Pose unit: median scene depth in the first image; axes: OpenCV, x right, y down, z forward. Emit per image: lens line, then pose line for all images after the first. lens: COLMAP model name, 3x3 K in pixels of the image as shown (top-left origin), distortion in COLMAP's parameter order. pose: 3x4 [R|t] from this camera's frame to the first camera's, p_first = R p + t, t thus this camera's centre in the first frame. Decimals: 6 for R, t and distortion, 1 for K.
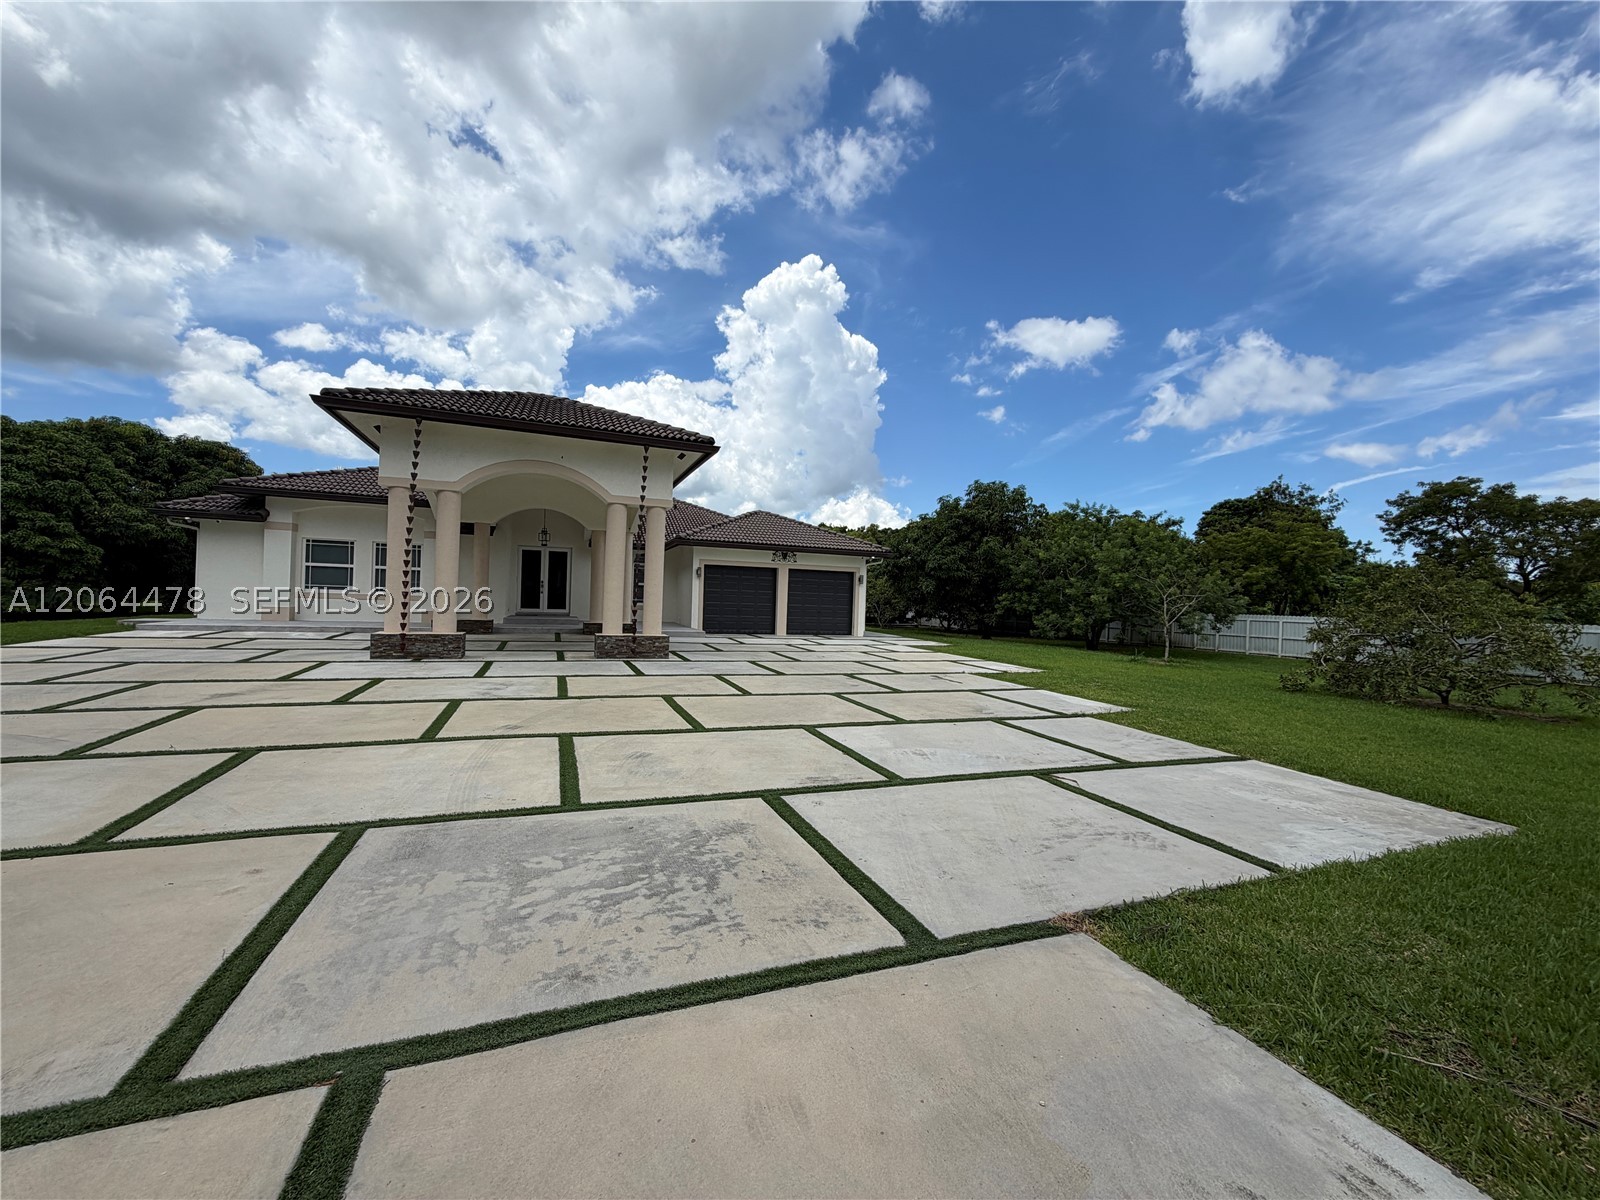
lens RADIAL K [[639.3, 0, 800.0], [0, 639.3, 600.0], [0, 0, 1]] dist [0.029593, -0.013154]
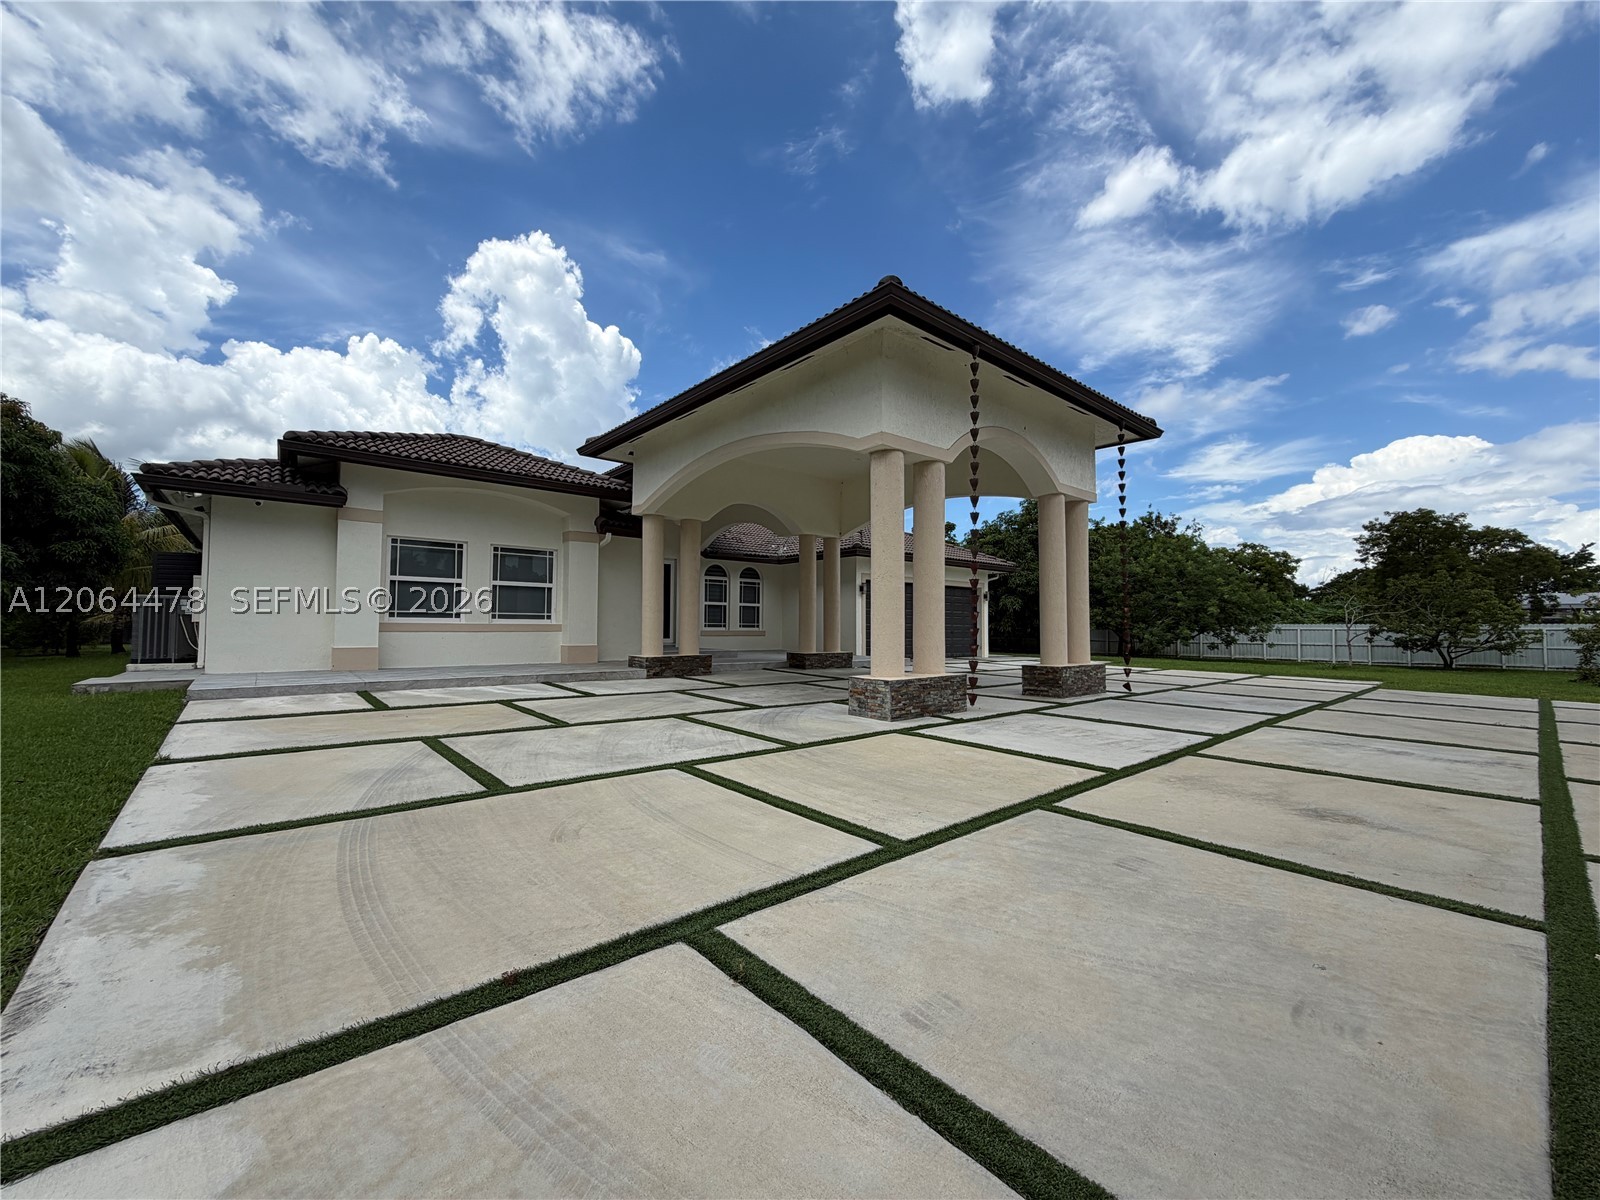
lens RADIAL K [[639.3, 0, 800.0], [0, 639.3, 600.0], [0, 0, 1]] dist [0.029593, -0.013154]
pose [[0.940653, -0.011742, 0.339166, -0.506590], [0.023434, 0.999263, -0.030399, -0.004536], [-0.338559, 0.036543, 0.940235, 0.234776]]
